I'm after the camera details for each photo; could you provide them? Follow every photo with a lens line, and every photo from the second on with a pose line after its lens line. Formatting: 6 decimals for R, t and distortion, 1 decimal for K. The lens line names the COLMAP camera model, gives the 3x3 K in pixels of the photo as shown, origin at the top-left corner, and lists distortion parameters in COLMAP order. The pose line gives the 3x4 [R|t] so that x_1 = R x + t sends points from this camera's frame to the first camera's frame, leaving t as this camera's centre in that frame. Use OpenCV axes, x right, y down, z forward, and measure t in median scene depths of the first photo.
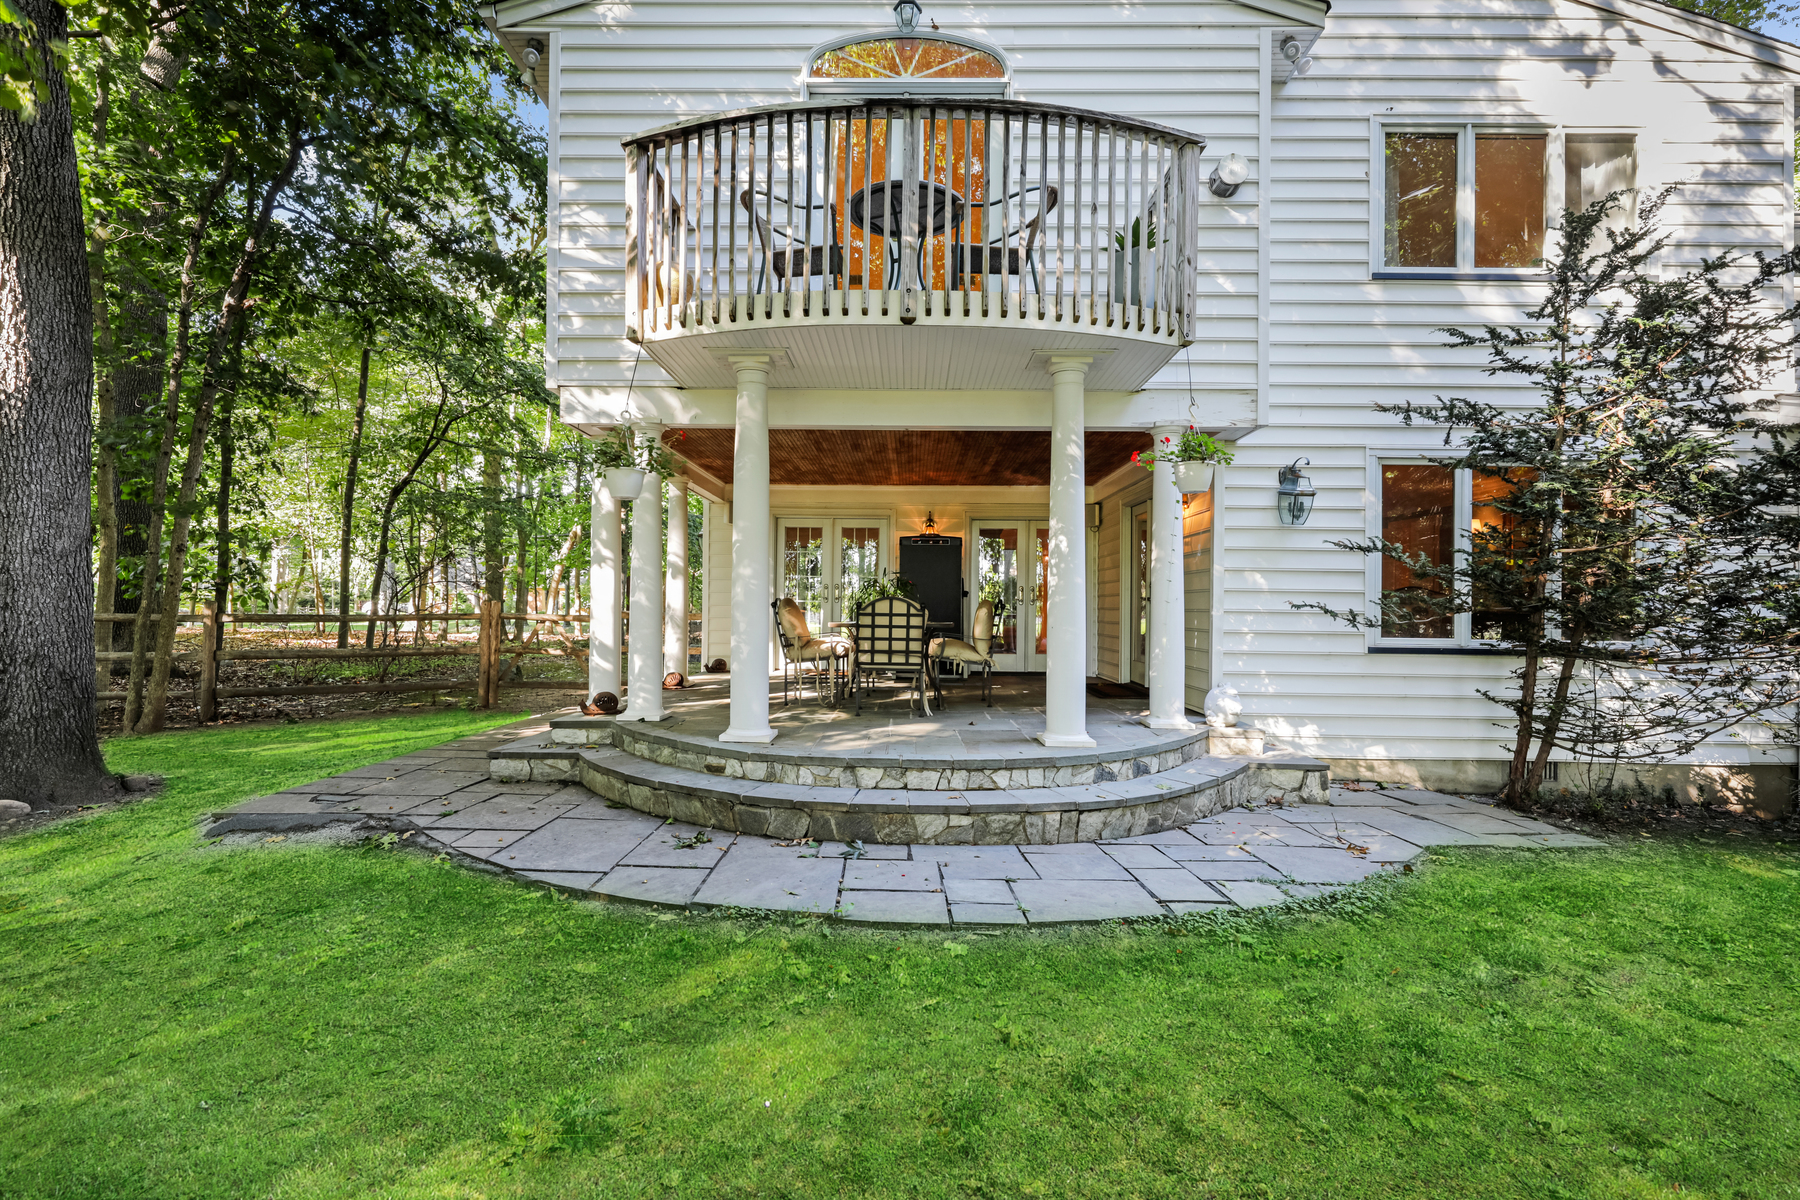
lens RADIAL K [[822.3, 0, 895.7], [0, 822.3, 604.2], [0, 0, 1]] dist [0.002356, 0.000057]
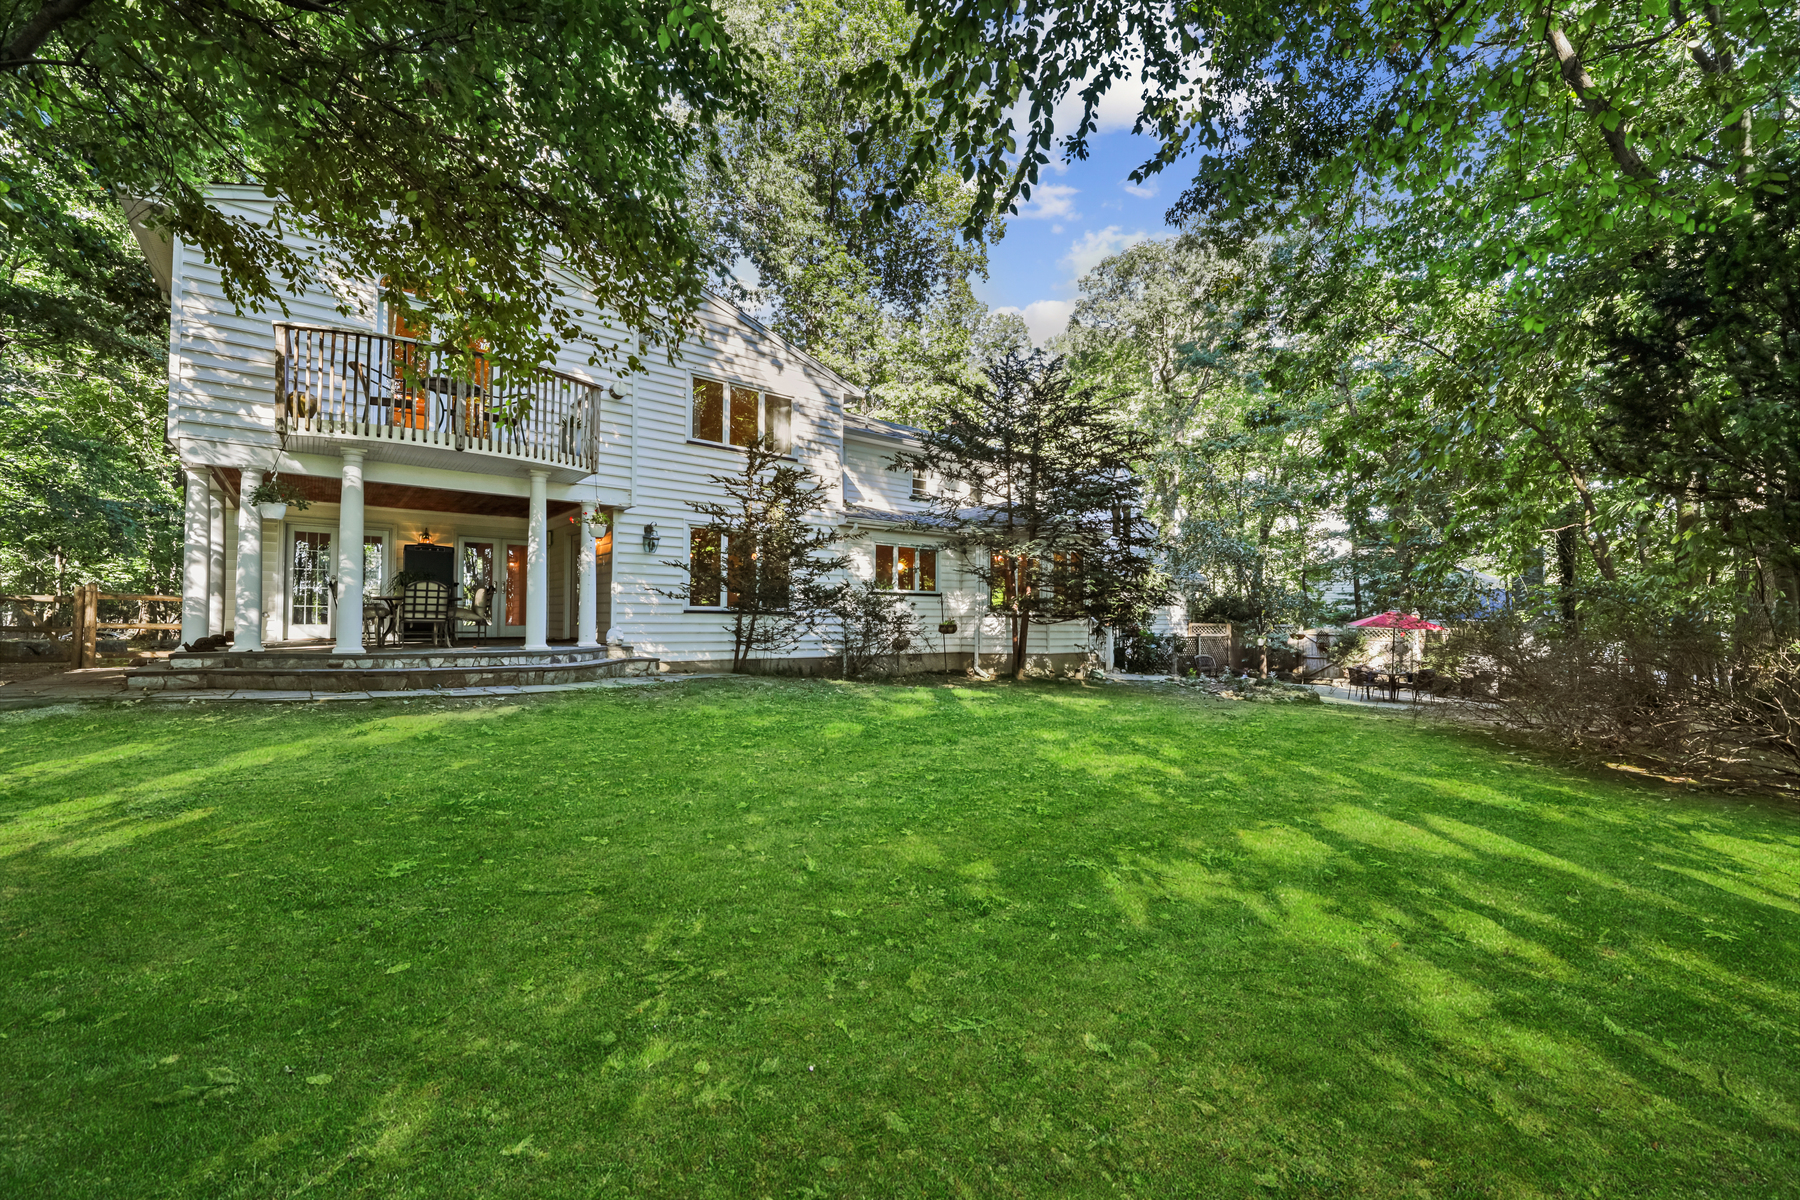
lens RADIAL K [[720.8, 0, 897.2], [0, 720.8, 603.0], [0, 0, 1]] dist [-0.002309, -0.000356]
pose [[0.767549, 0.011071, 0.640895, -0.255095], [-0.002573, 0.999896, -0.014190, 0.067524], [-0.640985, 0.009242, 0.767497, -0.971314]]
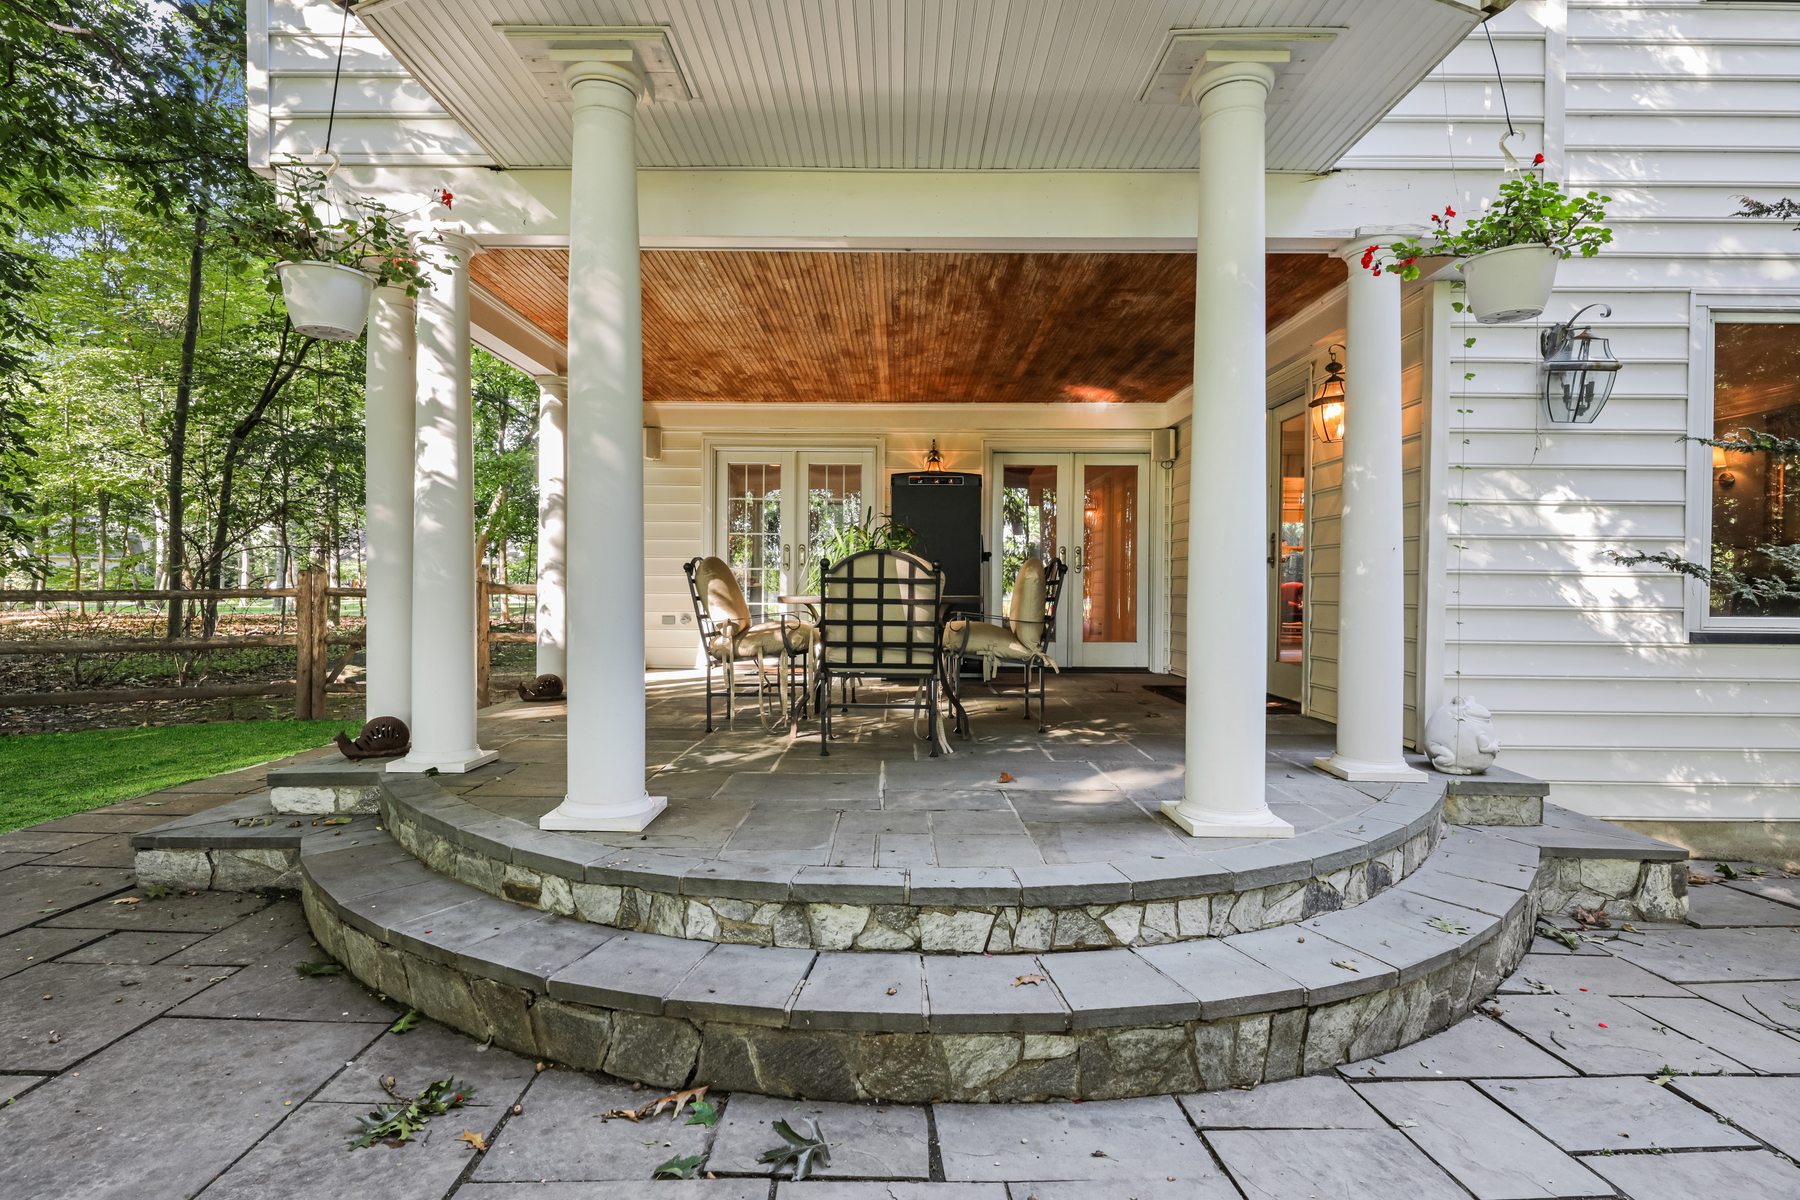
lens RADIAL K [[922.5, 0, 900.0], [0, 922.5, 600.0], [0, 0, 1]] dist [-0.000500, -0.000109]
pose [[0.999803, -0.003998, 0.019446, -0.005838], [0.003611, 0.999796, 0.019869, 0.015459], [-0.019521, -0.019795, 0.999613, 0.403252]]
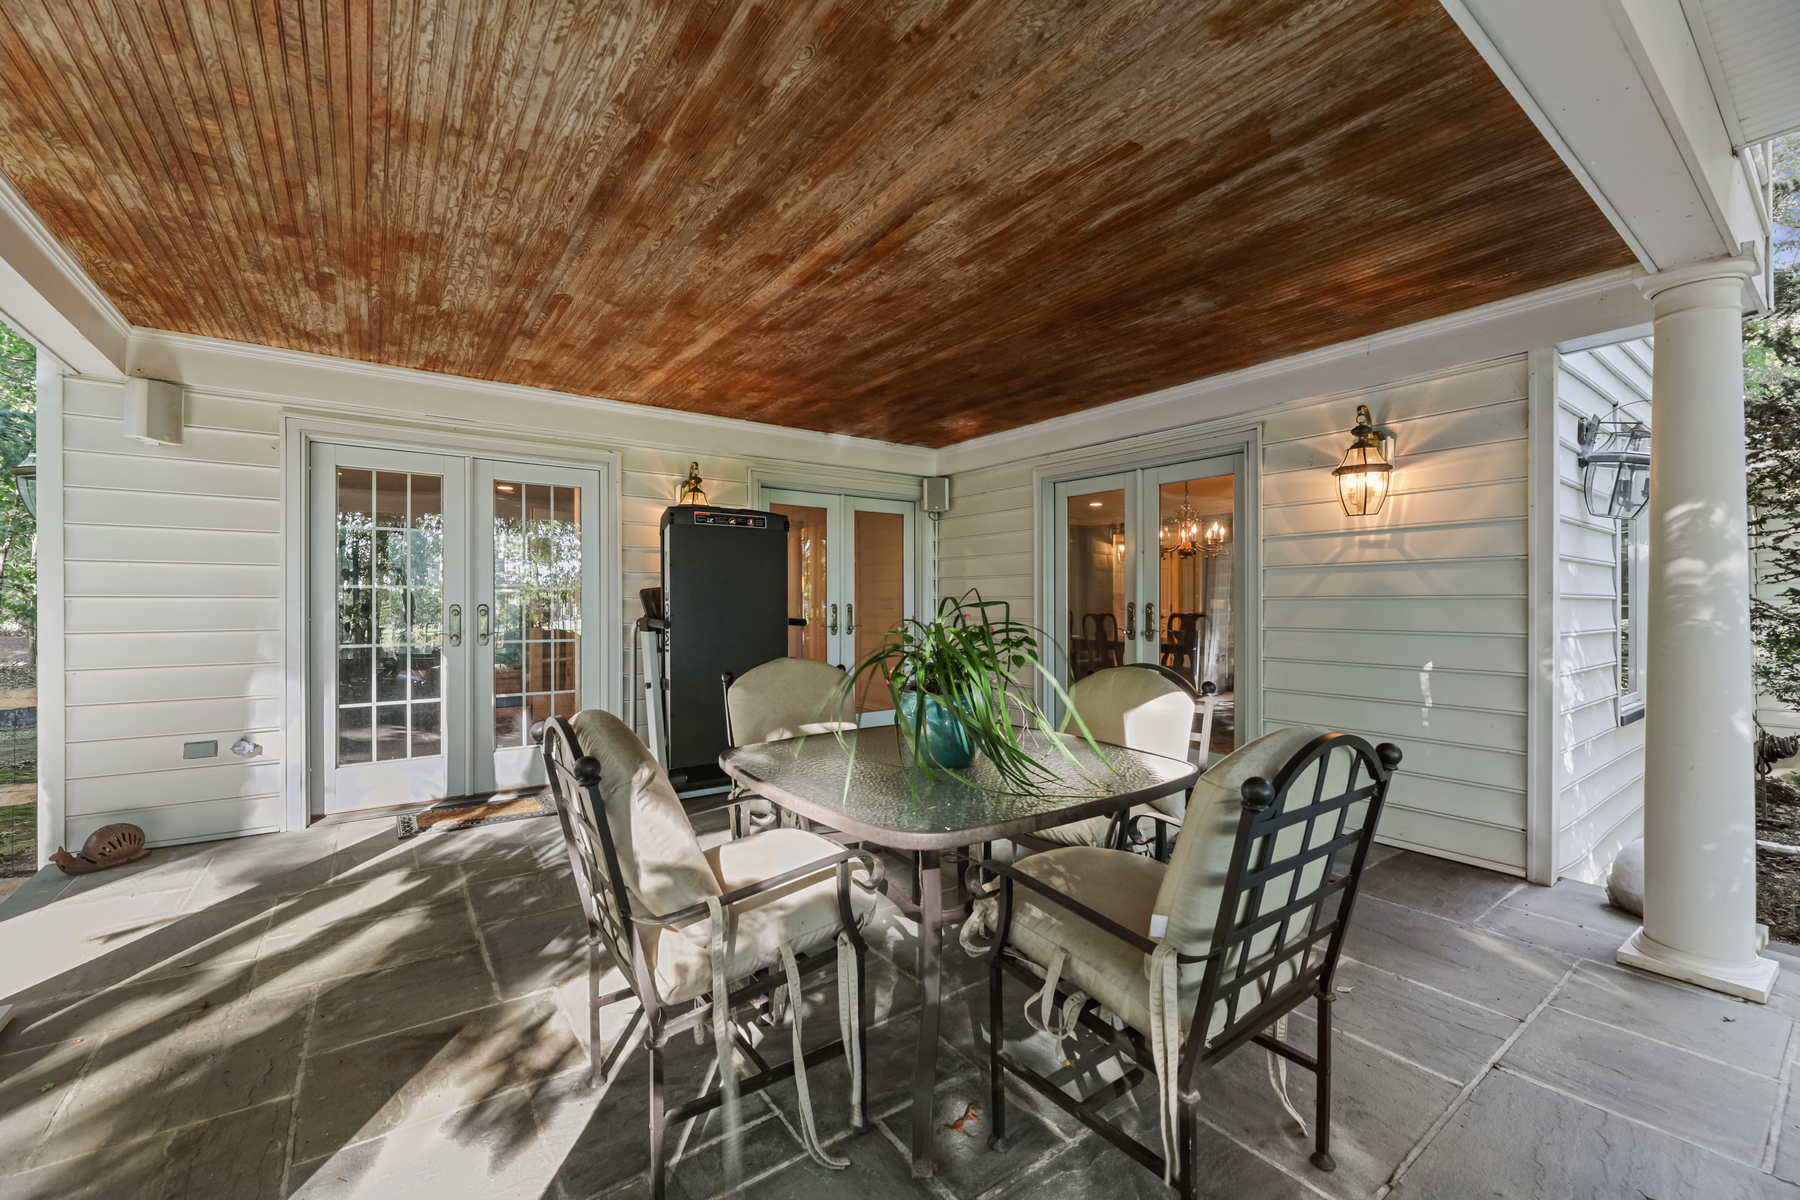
lens RADIAL K [[735.1, 0, 900.0], [0, 735.1, 600.0], [0, 0, 1]] dist [-0.002591, -0.000333]
pose [[0.796439, -0.007373, 0.604673, -0.258638], [0.002724, 0.999959, 0.008606, -0.057191], [-0.604712, -0.005207, 0.796427, 1.055631]]
